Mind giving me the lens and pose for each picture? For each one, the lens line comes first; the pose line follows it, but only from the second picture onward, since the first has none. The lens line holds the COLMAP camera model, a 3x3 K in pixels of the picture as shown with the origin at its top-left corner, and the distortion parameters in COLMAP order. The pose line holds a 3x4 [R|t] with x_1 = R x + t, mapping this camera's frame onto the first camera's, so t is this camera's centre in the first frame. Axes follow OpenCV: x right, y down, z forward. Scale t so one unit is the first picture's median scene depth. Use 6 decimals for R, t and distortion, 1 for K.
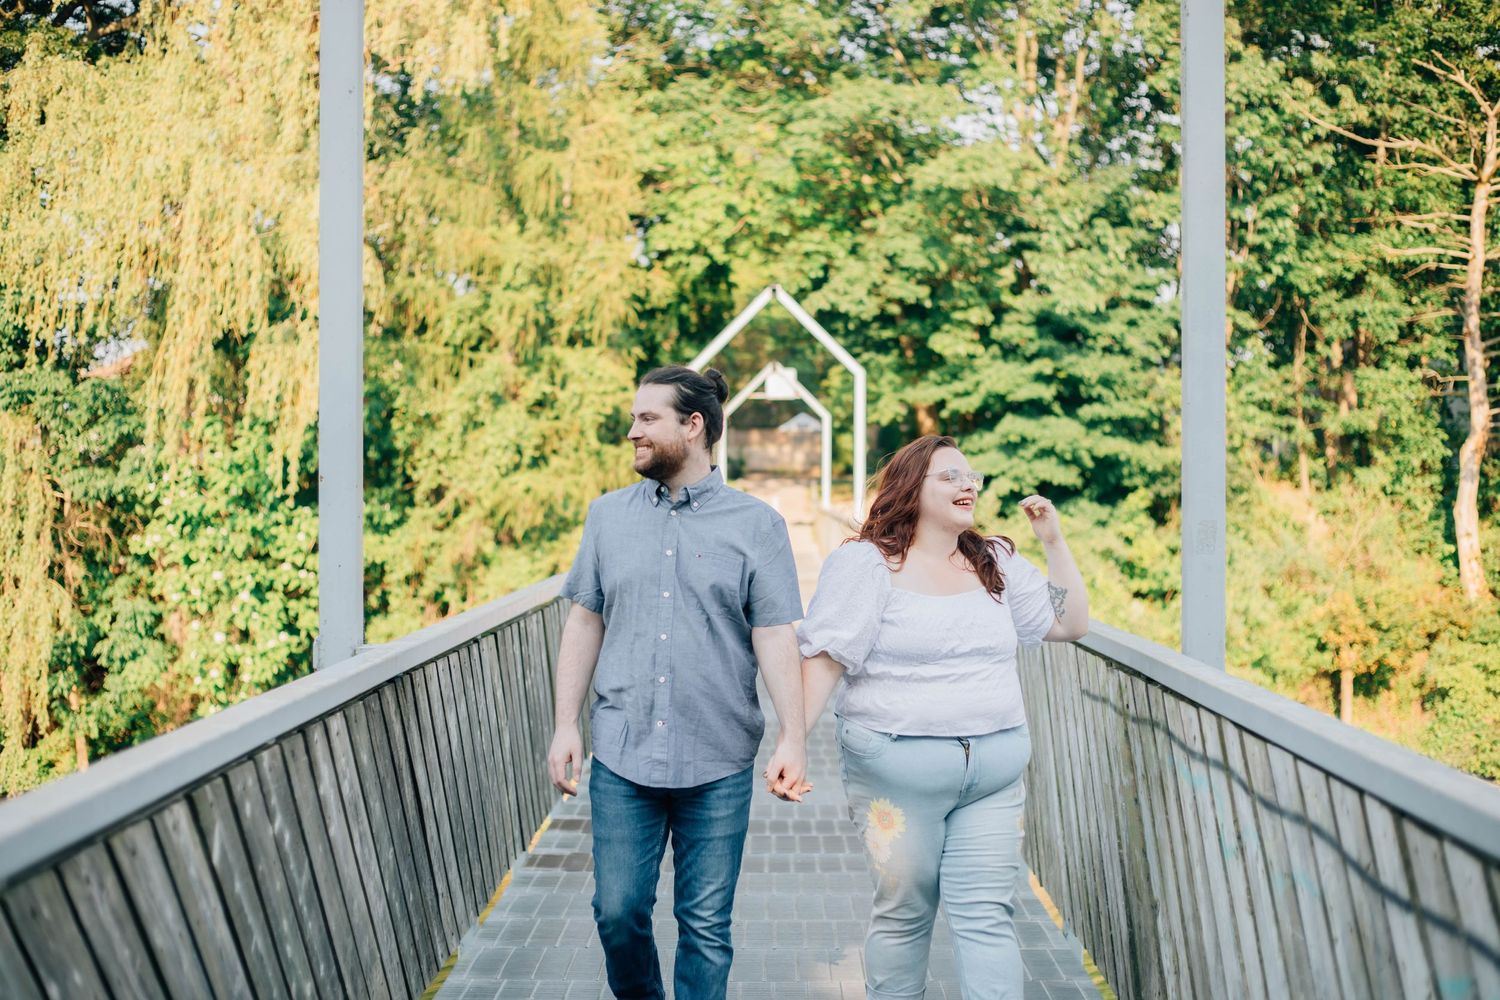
lens RADIAL K [[2223.2, 0, 750.0], [0, 2223.2, 500.0], [0, 0, 1]] dist [-0.099838, 0.038425]
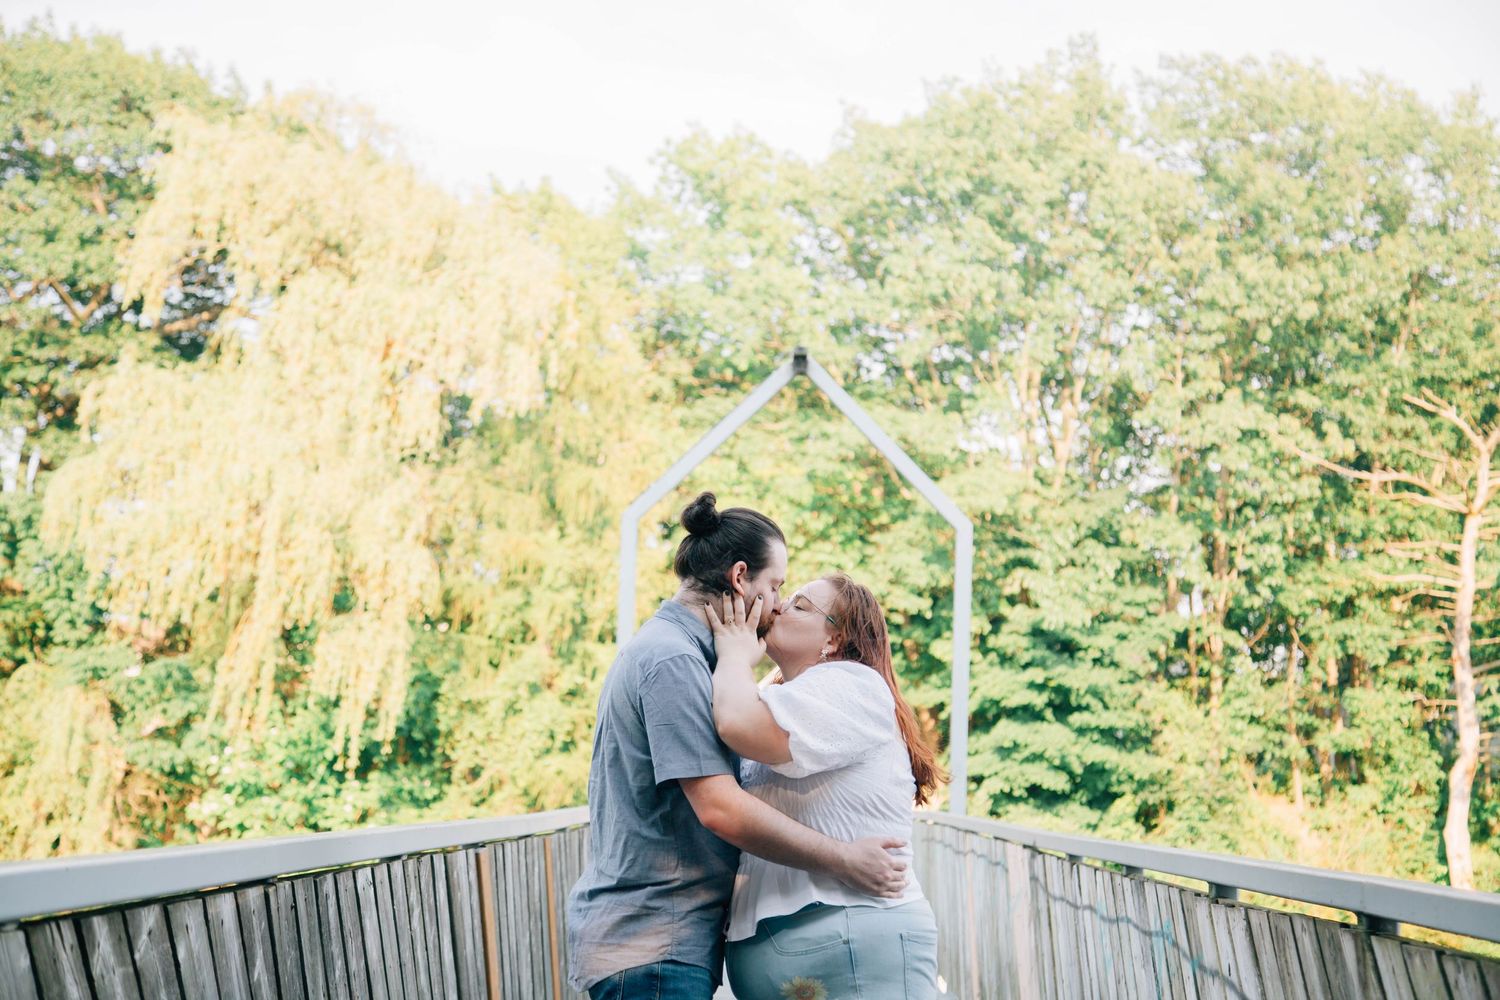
lens RADIAL K [[2473.2, 0, 651.1], [0, 2473.2, 451.5], [0, 0, 1]] dist [0.204864, -0.137266]
pose [[0.998473, 0.030829, -0.045833, -0.002215], [-0.036842, 0.989919, -0.136762, 0.004258], [0.041155, 0.138242, 0.989543, -0.218696]]
